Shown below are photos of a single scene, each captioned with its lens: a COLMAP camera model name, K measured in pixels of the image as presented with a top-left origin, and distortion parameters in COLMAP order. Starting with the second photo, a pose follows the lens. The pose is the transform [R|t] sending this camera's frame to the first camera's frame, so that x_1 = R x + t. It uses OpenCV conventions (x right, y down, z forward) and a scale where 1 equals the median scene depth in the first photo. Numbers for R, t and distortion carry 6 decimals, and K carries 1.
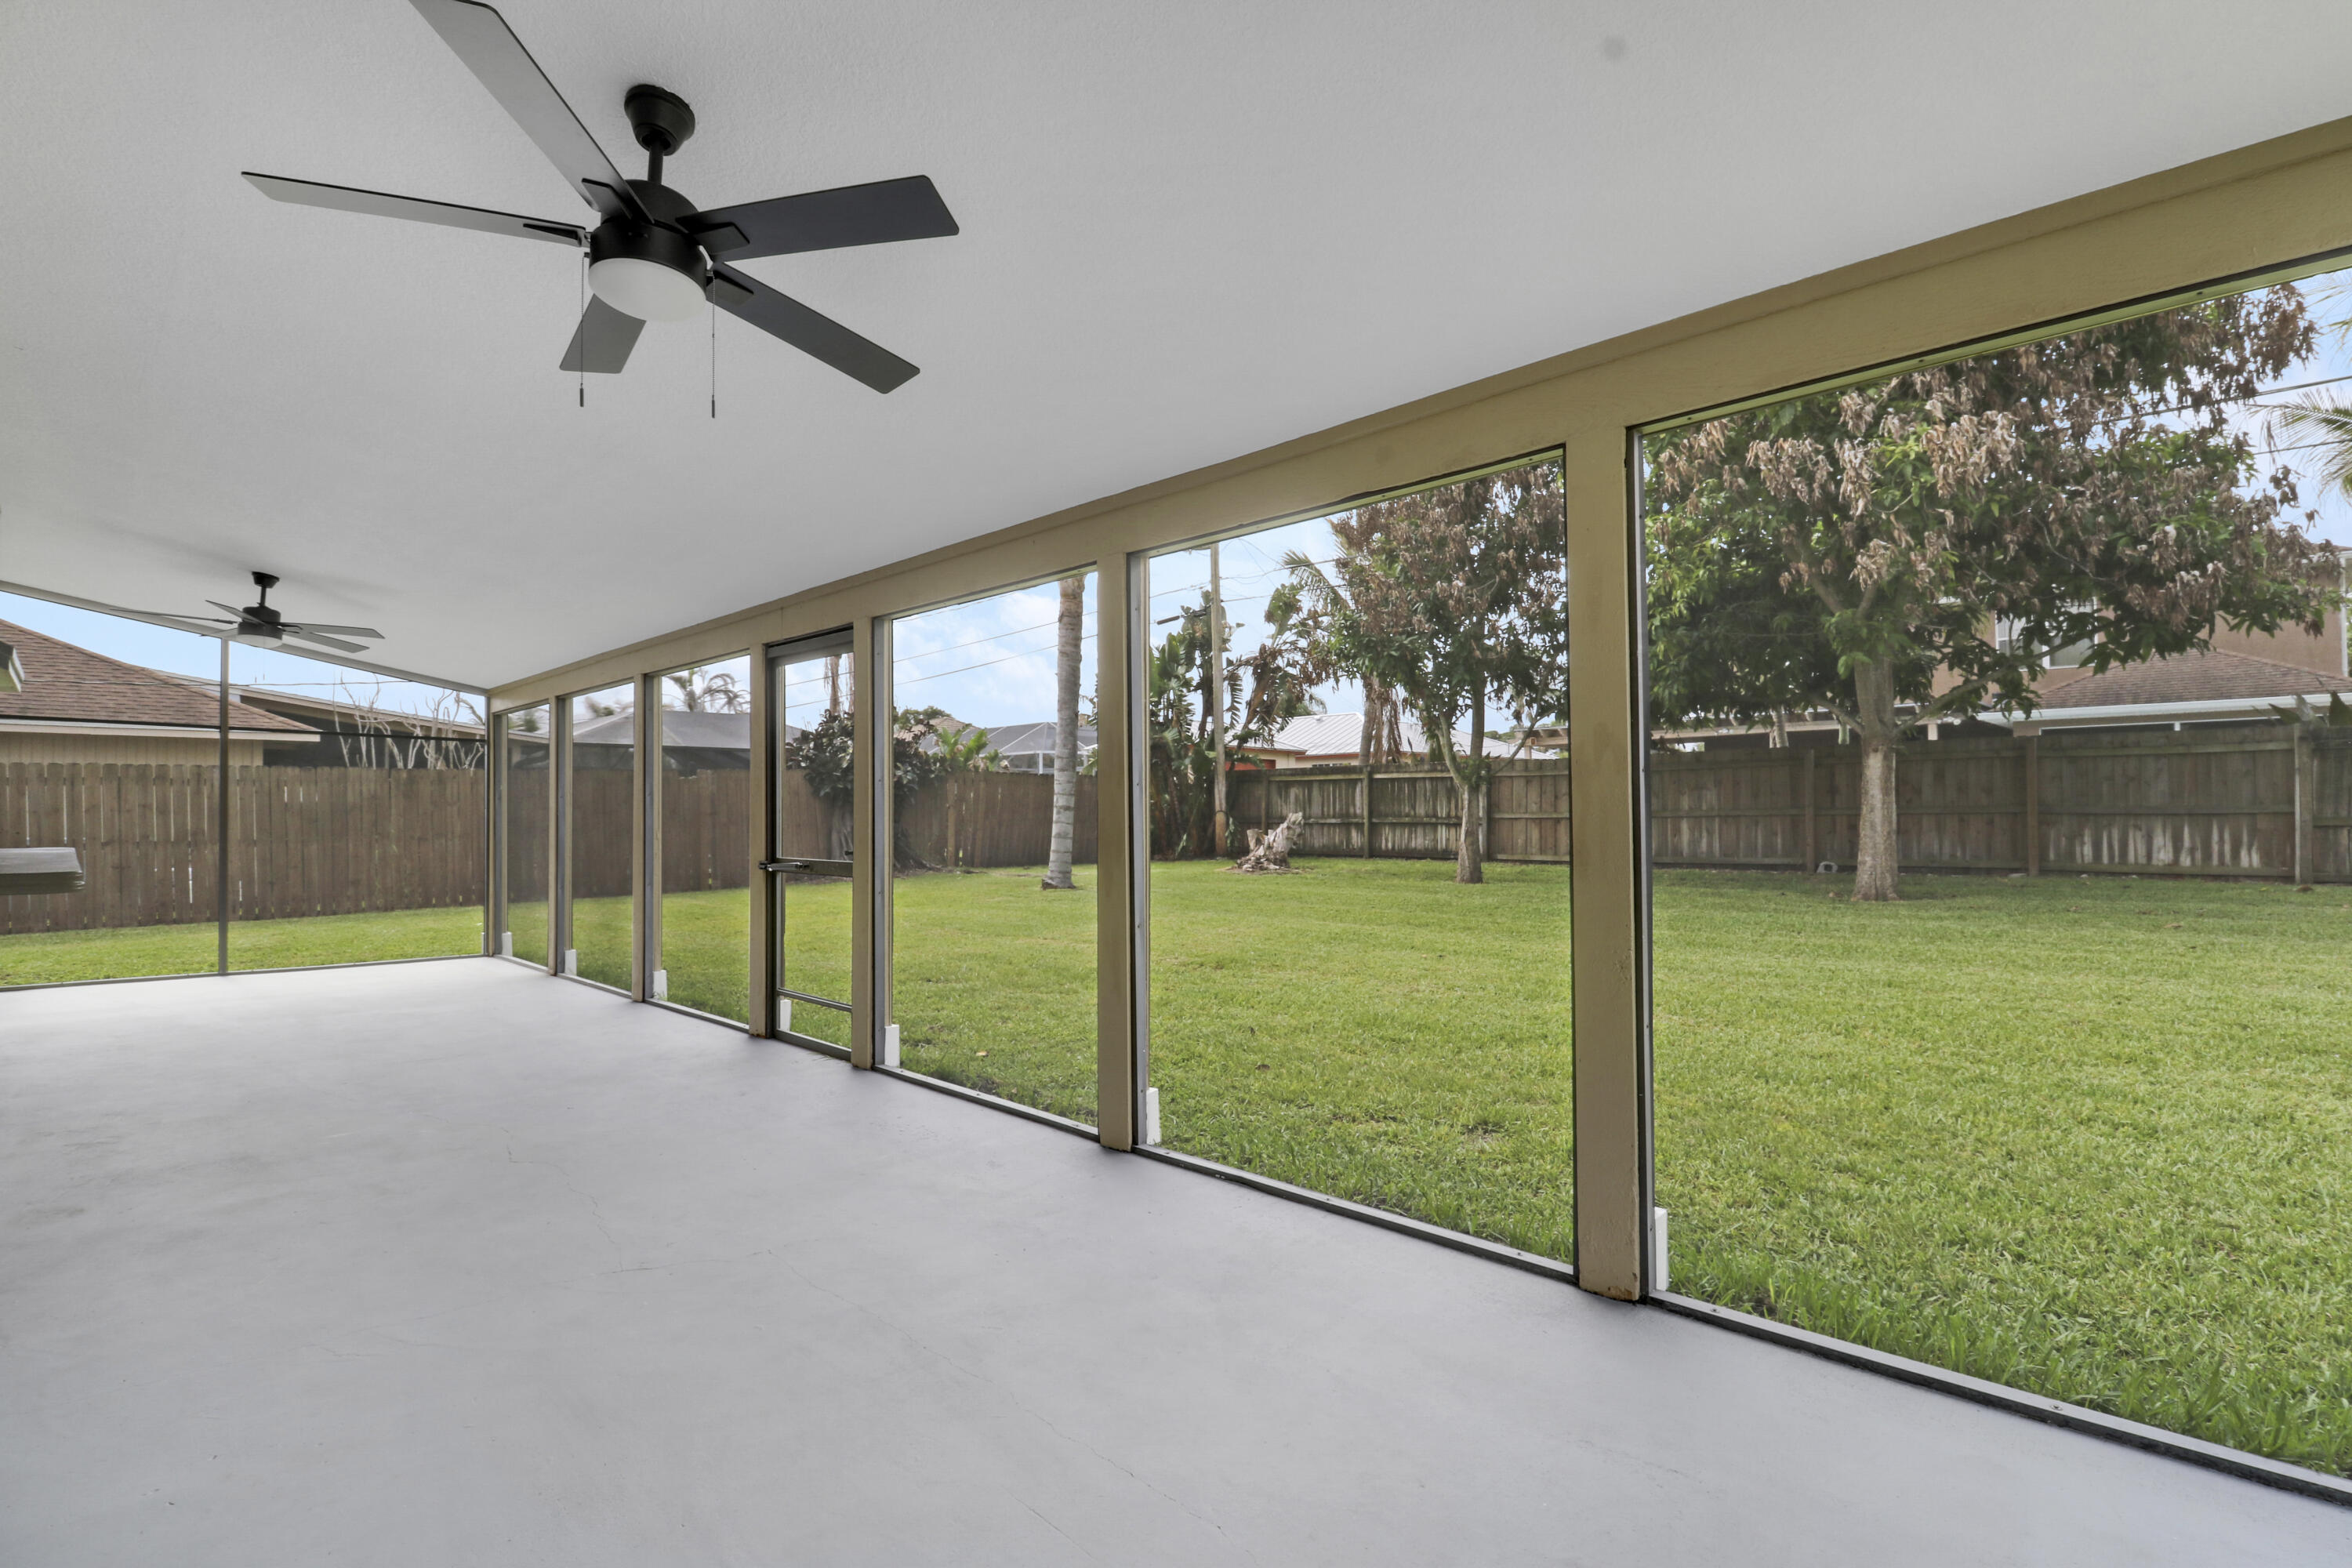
lens RADIAL K [[1075.5, 0, 1171.3], [0, 1075.5, 754.1], [0, 0, 1]] dist [-0.026868, -0.000006]
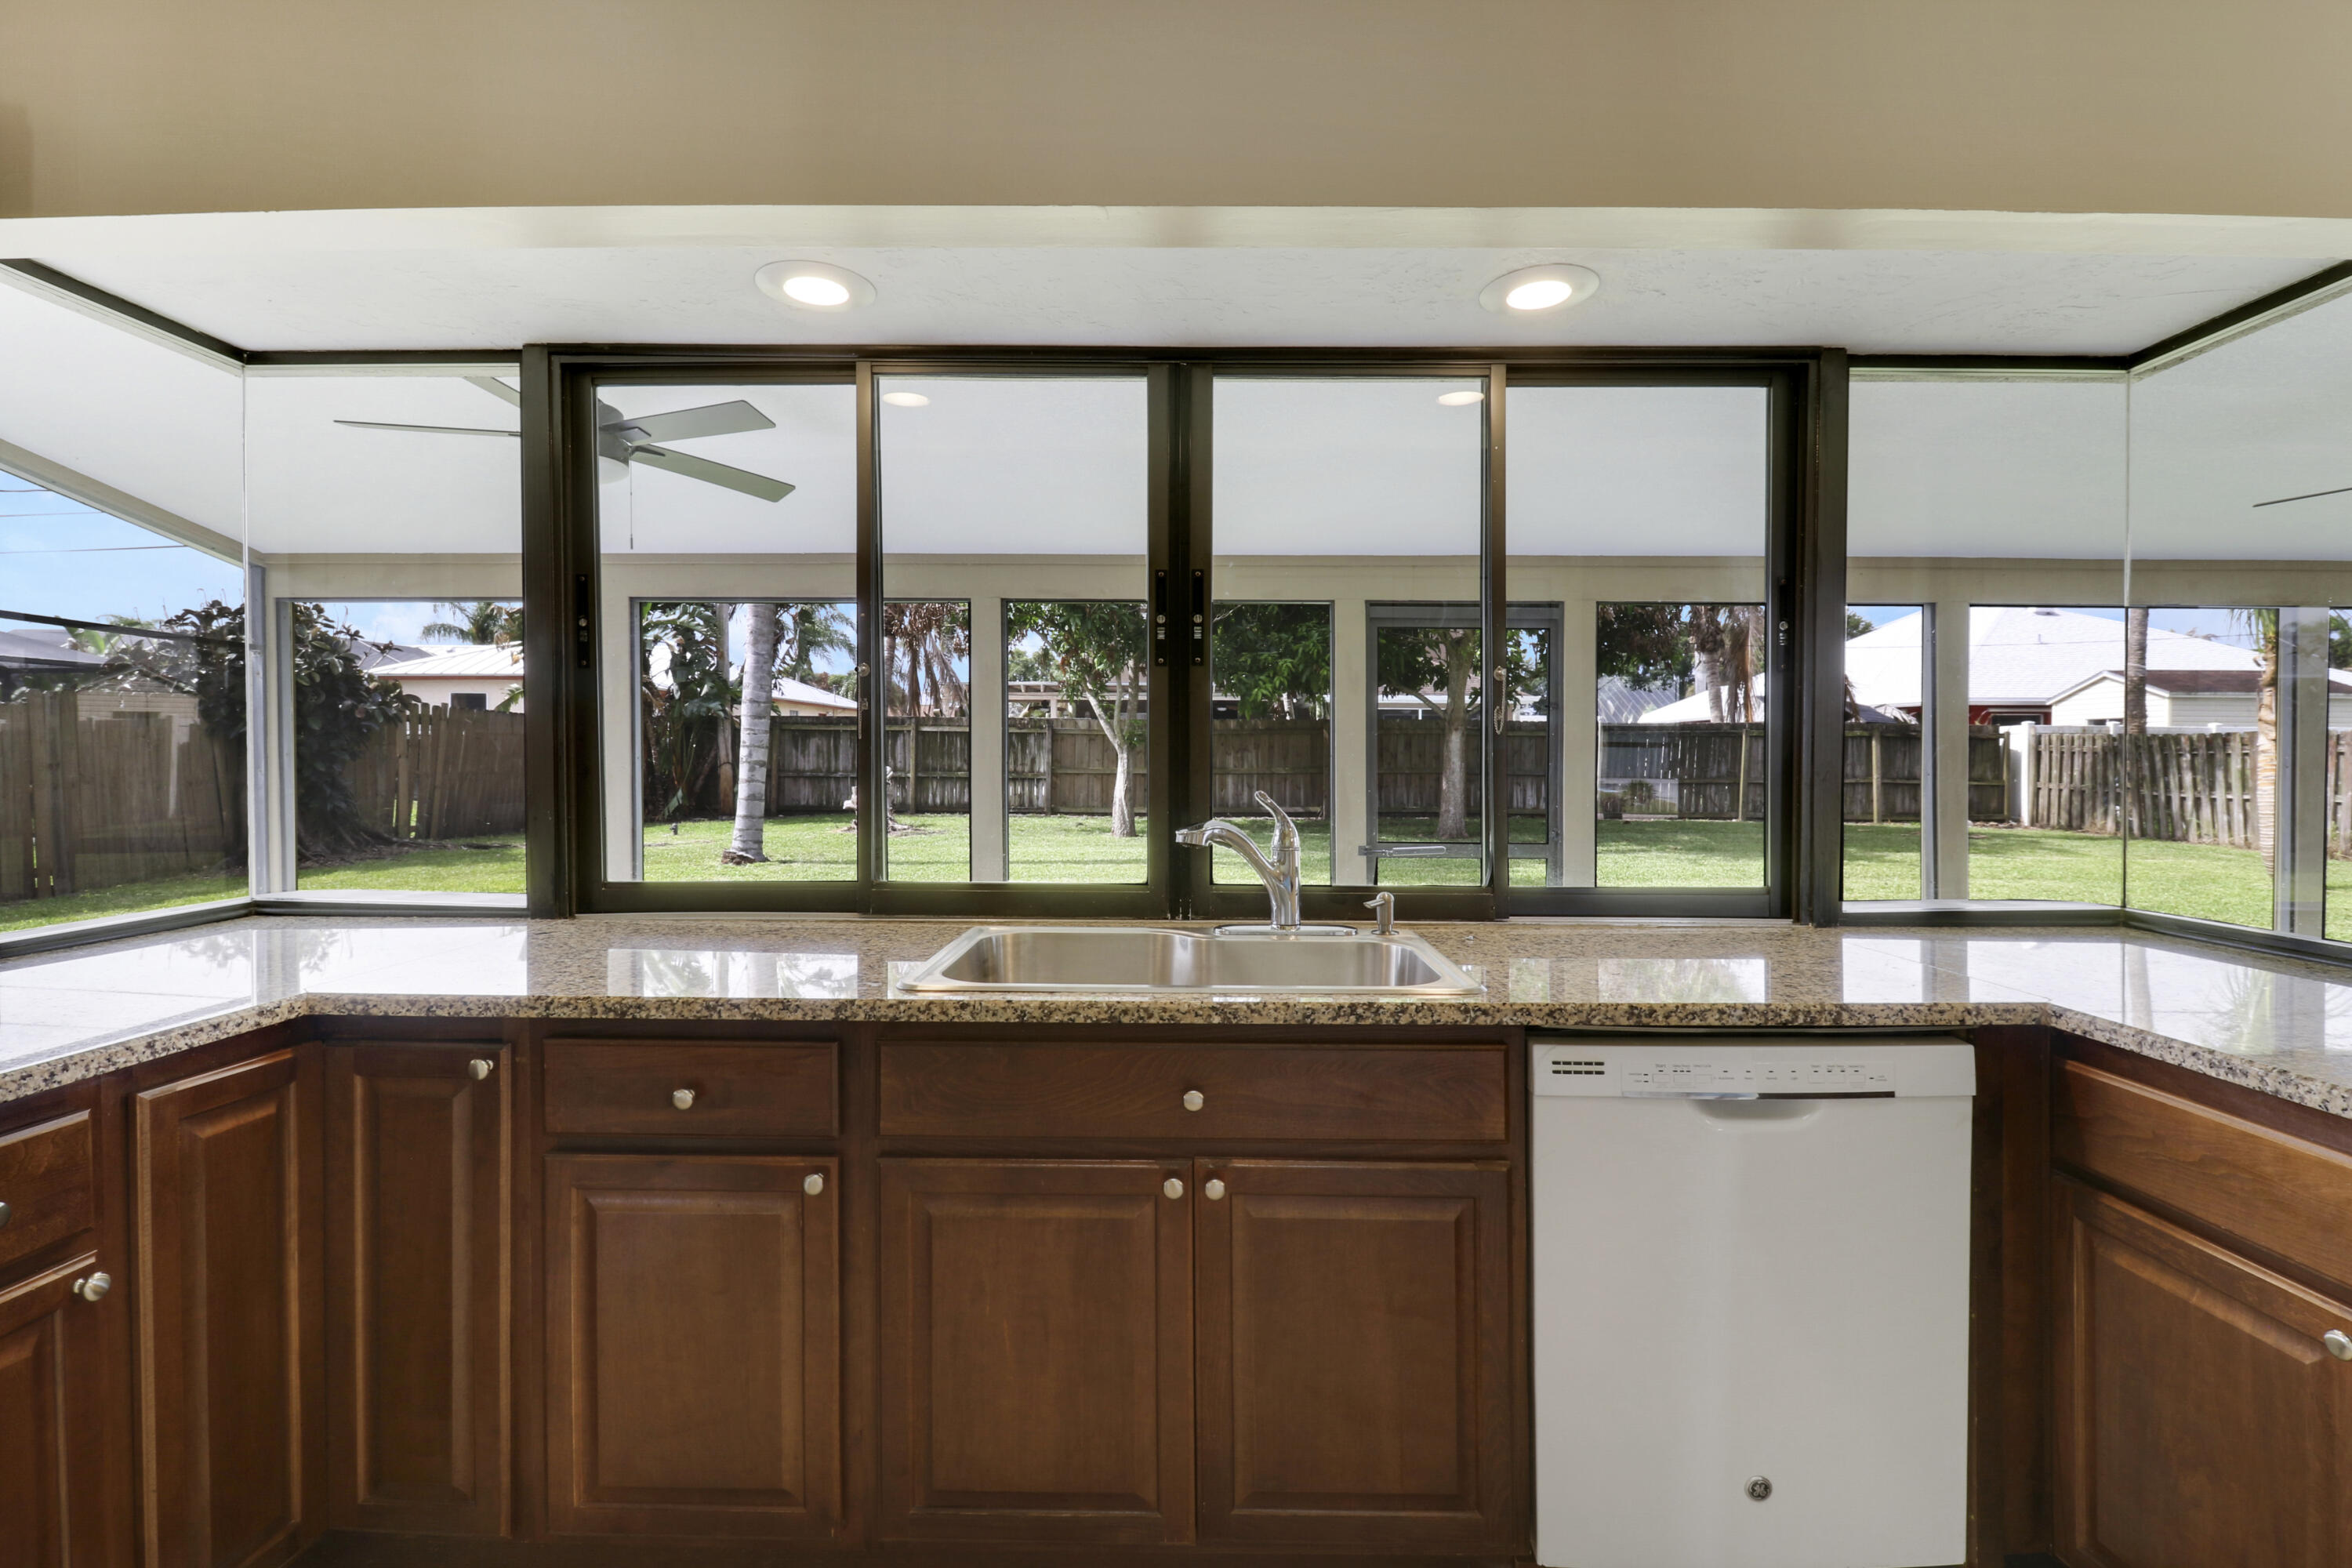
lens RADIAL K [[1087.9, 0, 1175.8], [0, 1087.9, 753.1], [0, 0, 1]] dist [-0.002128, -0.014823]
pose [[0.726995, 0.013727, 0.686506, -0.423066], [-0.048718, 0.998312, 0.031630, 0.000395], [-0.684913, -0.056441, 0.726436, 0.173515]]
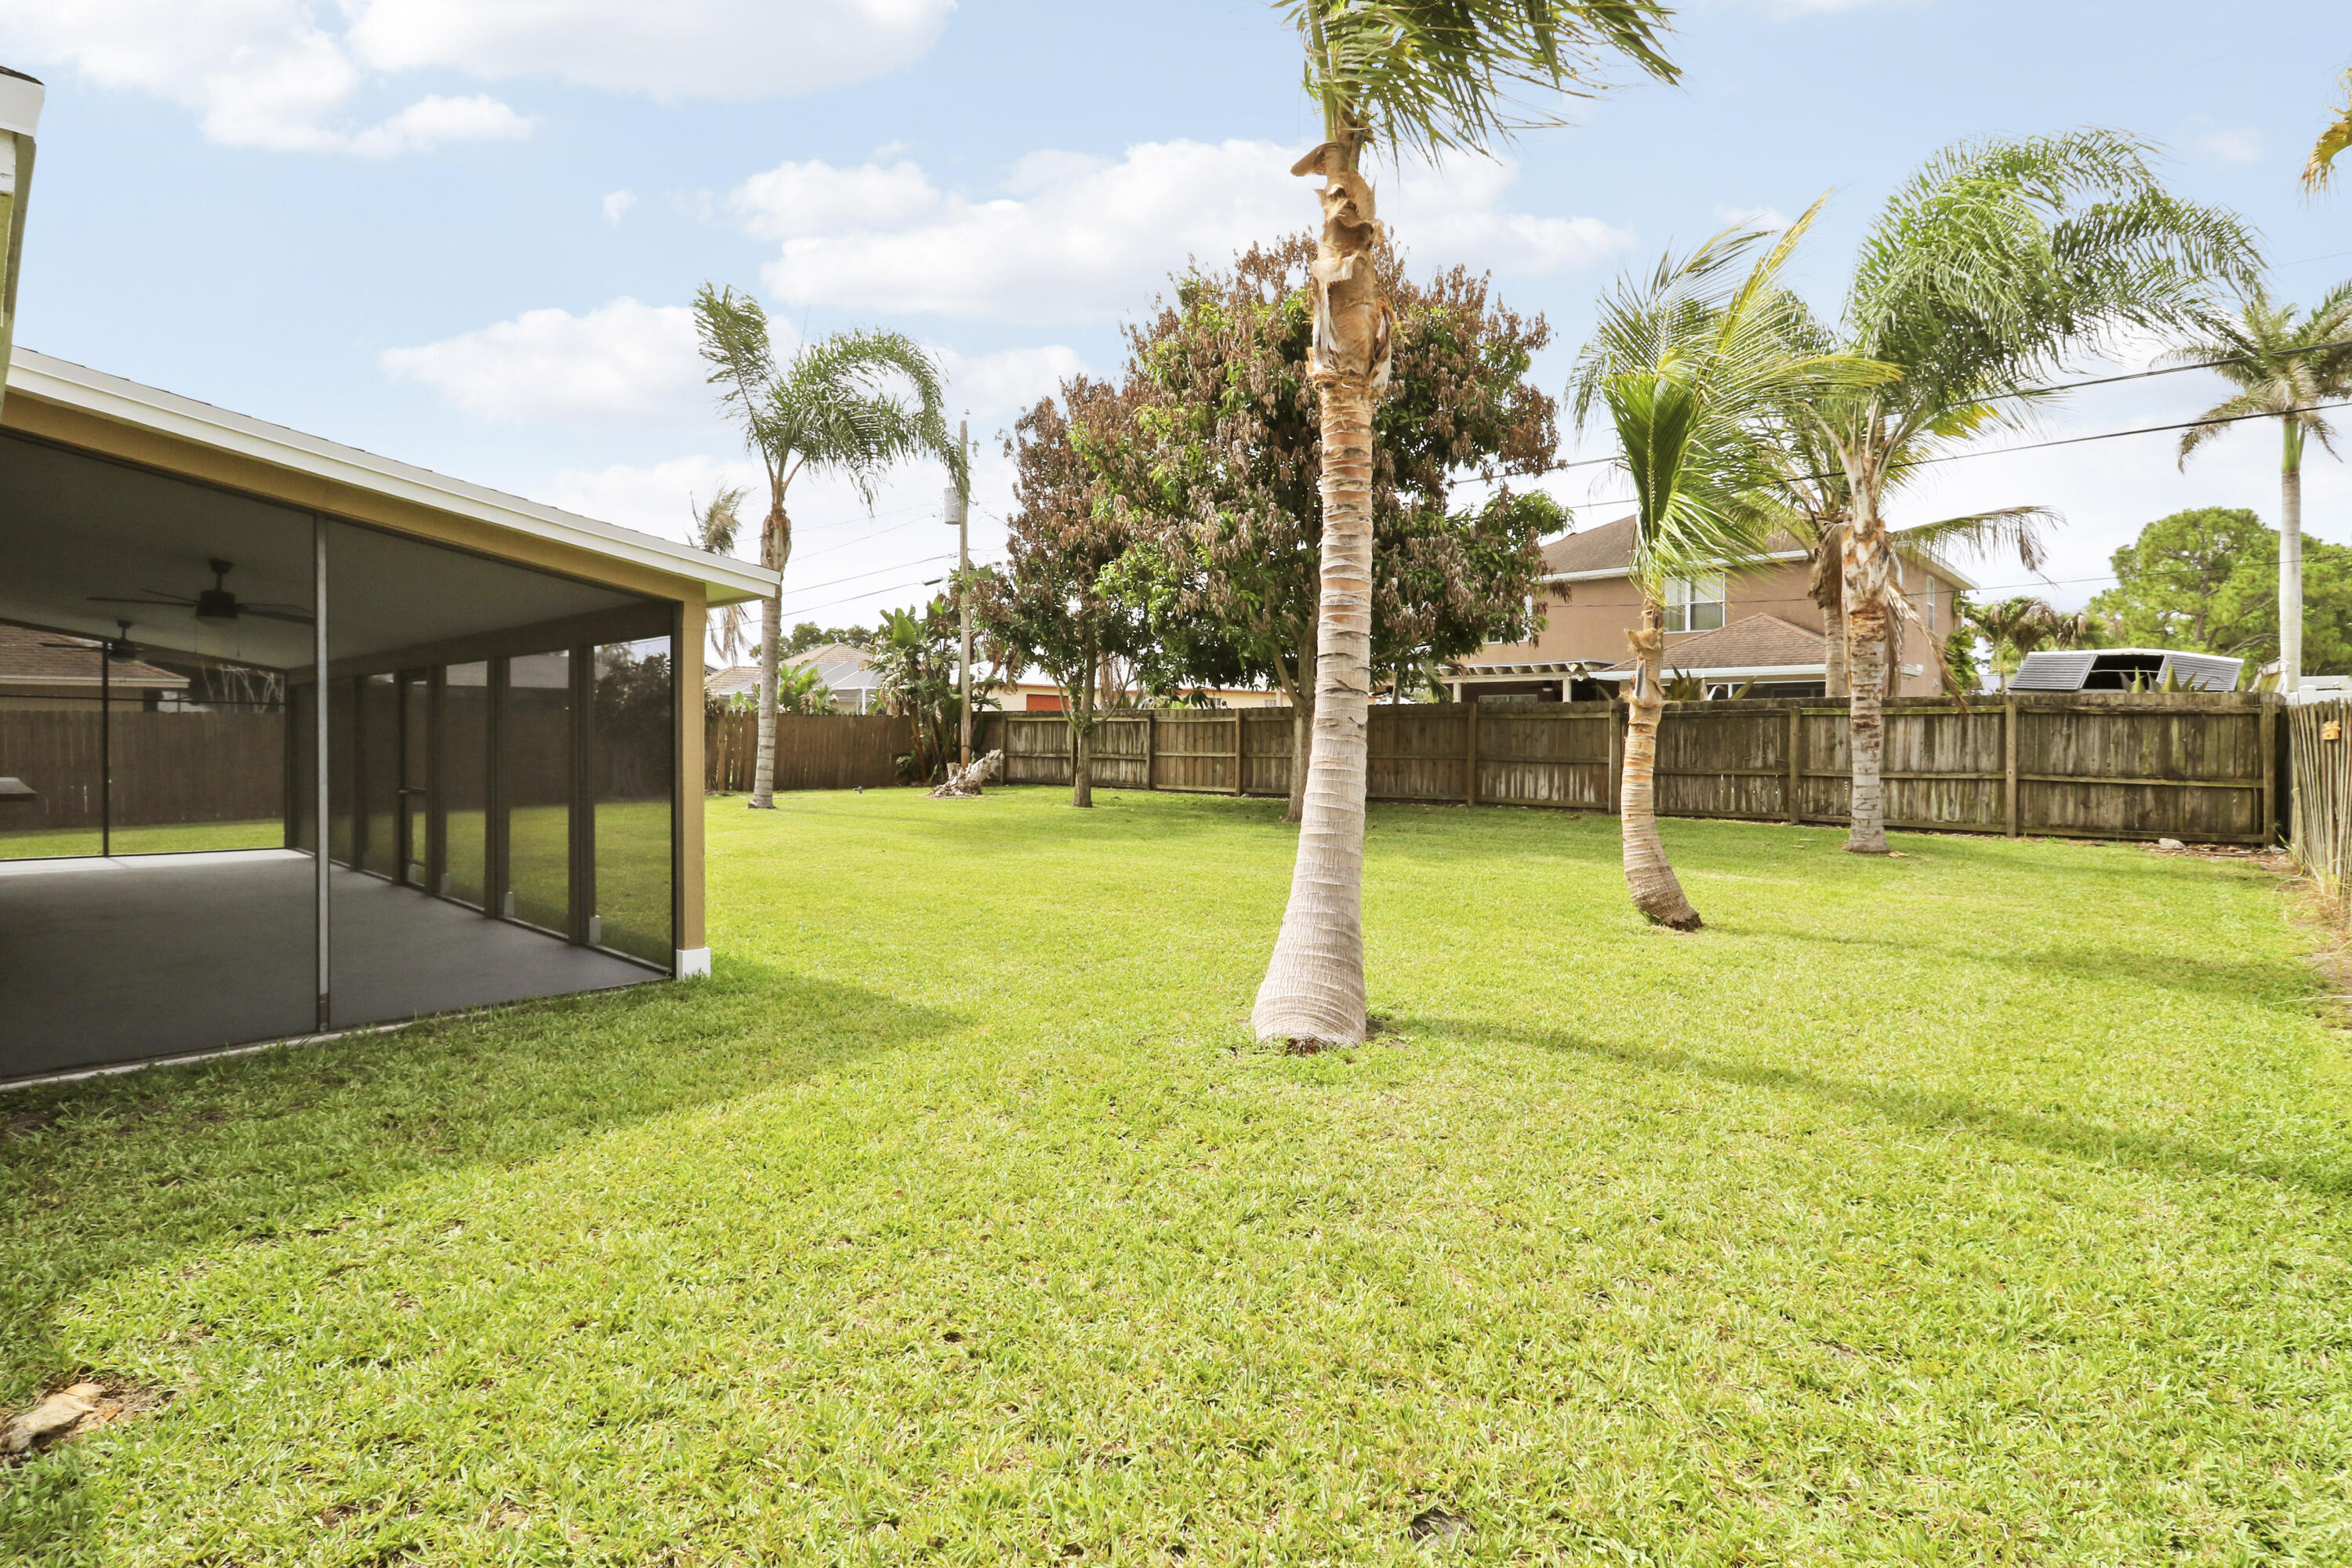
lens RADIAL K [[1122.2, 0, 1175.3], [0, 1122.2, 731.5], [0, 0, 1]] dist [-0.016326, -0.000197]
pose [[0.999380, 0.010726, 0.033544, 0.339032], [-0.012448, 0.998592, 0.051560, -0.043566], [-0.032943, -0.051946, 0.998106, -0.368056]]
